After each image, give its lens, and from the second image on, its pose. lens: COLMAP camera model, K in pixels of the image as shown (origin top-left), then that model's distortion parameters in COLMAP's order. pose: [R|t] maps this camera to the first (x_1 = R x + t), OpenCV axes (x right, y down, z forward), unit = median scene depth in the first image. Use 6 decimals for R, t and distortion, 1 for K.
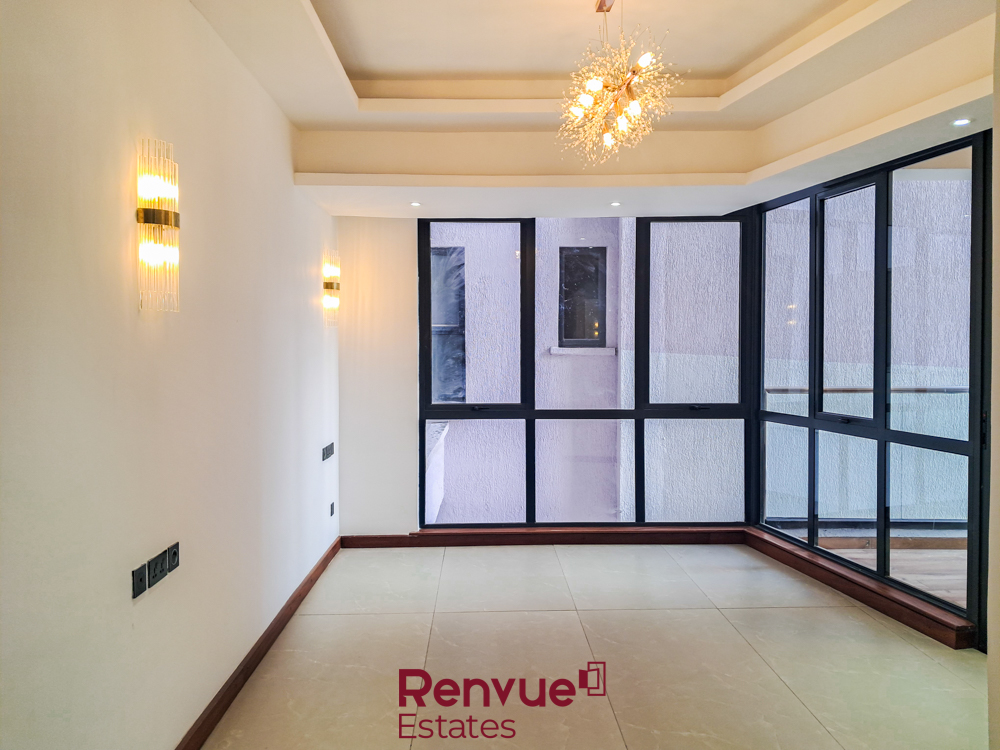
lens RADIAL K [[789.8, 0, 499.1], [0, 789.8, 374.9], [0, 0, 1]] dist [0.032117, -0.021062]
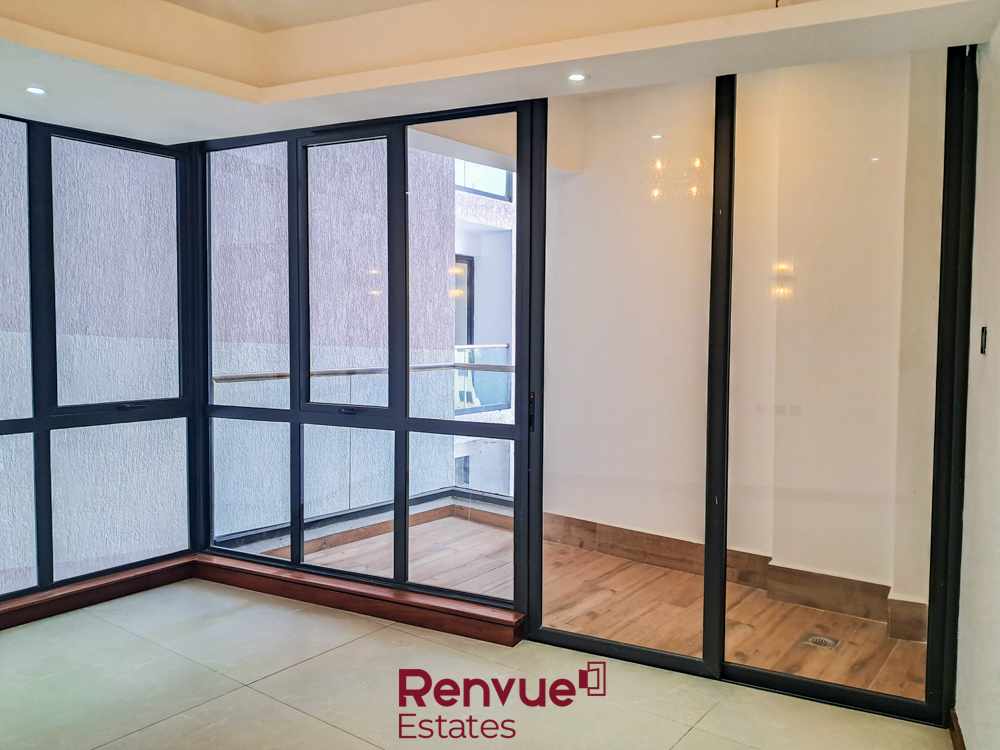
lens RADIAL K [[789.8, 0, 501.0], [0, 789.8, 366.0], [0, 0, 1]] dist [0.032117, -0.021062]
pose [[0.627237, -0.035679, 0.778011, -0.112408], [0.022686, 0.999363, 0.027541, -0.009920], [-0.778498, 0.000376, 0.627647, 0.308936]]
